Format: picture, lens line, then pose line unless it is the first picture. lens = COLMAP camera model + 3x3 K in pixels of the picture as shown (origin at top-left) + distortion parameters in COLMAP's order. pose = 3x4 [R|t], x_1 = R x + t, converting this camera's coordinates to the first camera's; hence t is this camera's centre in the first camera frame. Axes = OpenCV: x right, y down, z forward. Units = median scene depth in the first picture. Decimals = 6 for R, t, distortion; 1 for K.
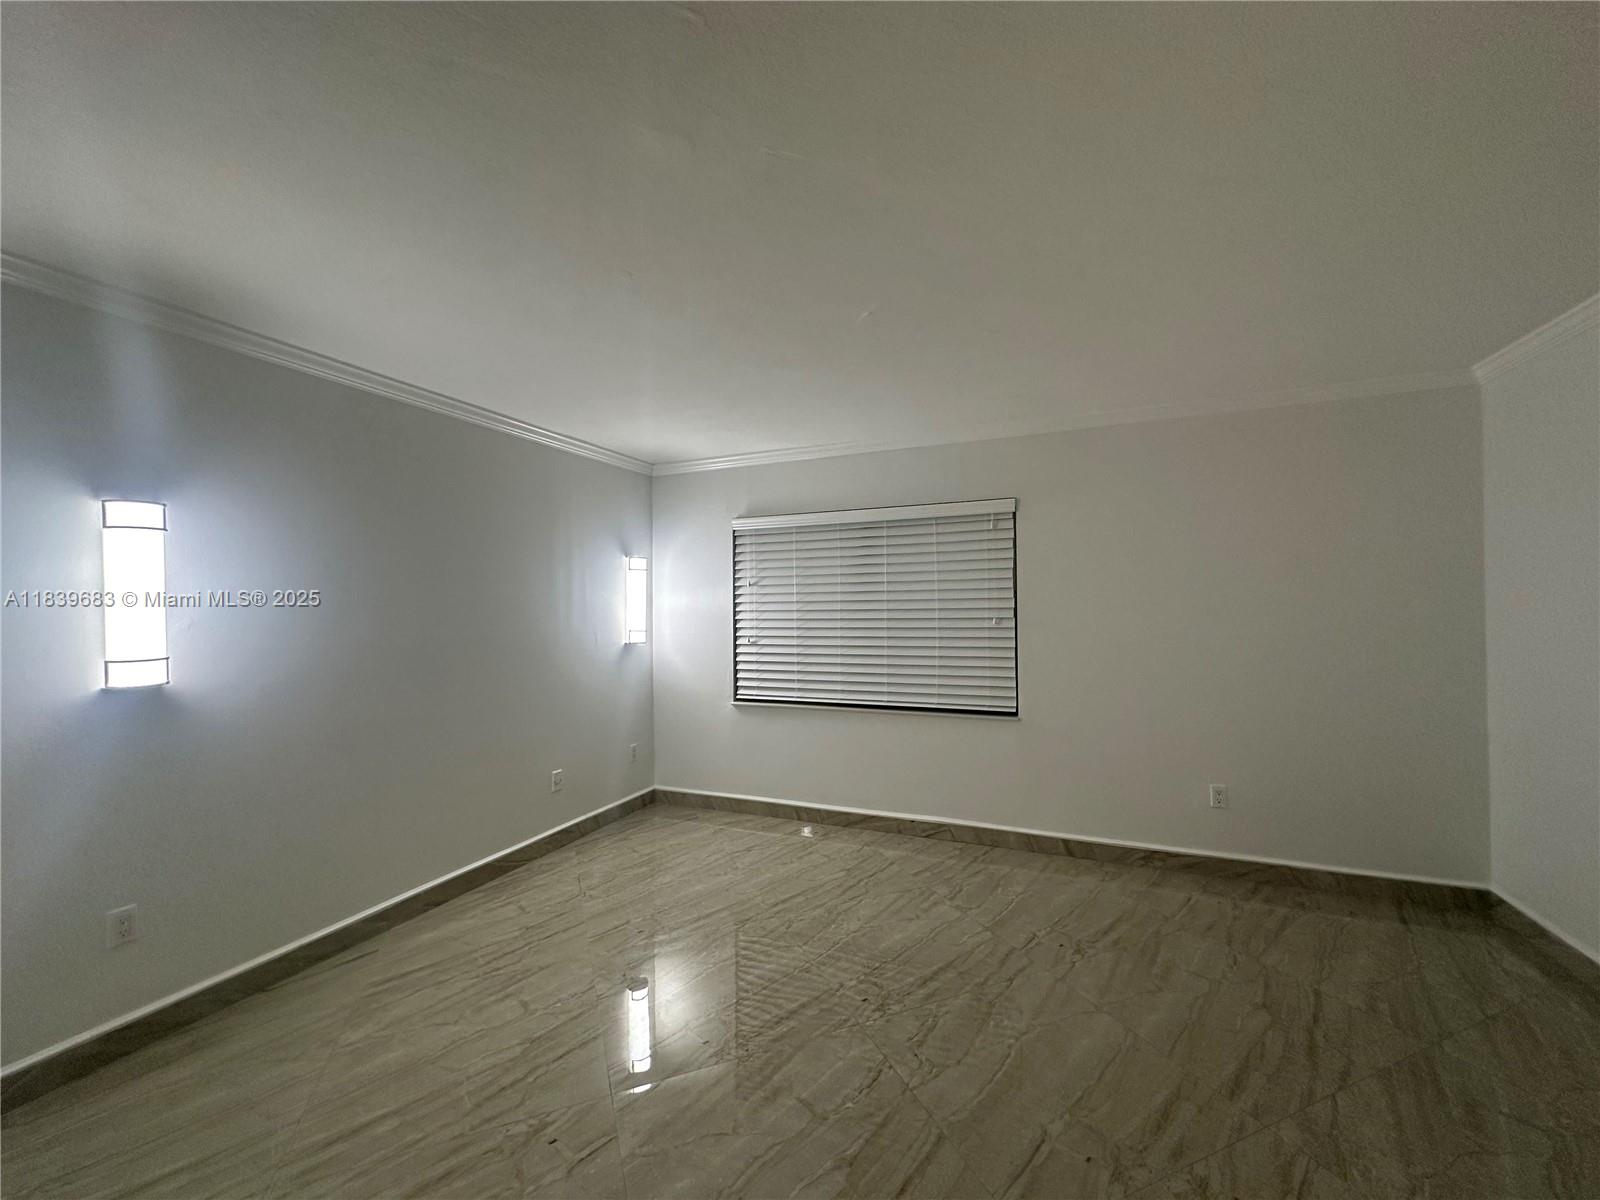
lens RADIAL K [[639.1, 0, 800.0], [0, 639.1, 600.0], [0, 0, 1]] dist [0.000884, 0.000203]
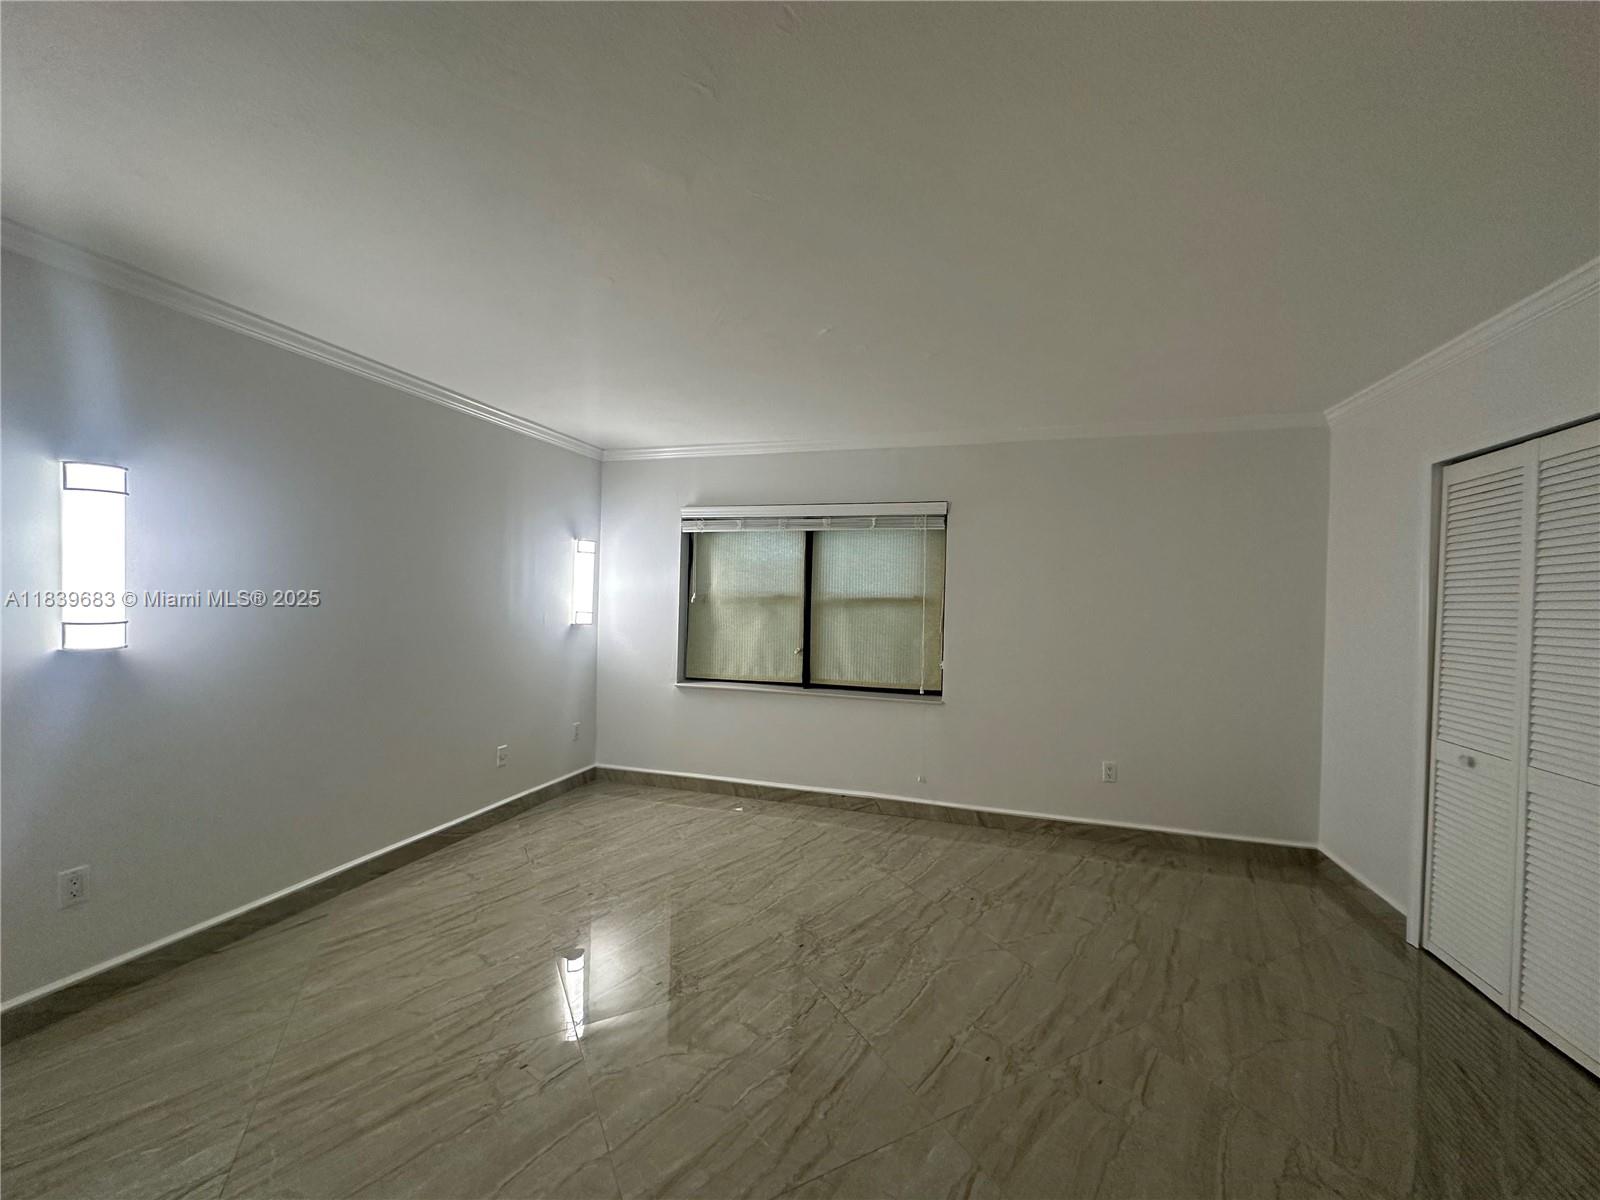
lens RADIAL K [[639.1, 0, 800.0], [0, 639.1, 600.0], [0, 0, 1]] dist [0.000884, 0.000203]
pose [[0.993539, 0.033759, 0.108357, -0.038500], [-0.035447, 0.999278, 0.013686, 0.004171], [-0.107816, -0.017439, 0.994018, -0.093001]]
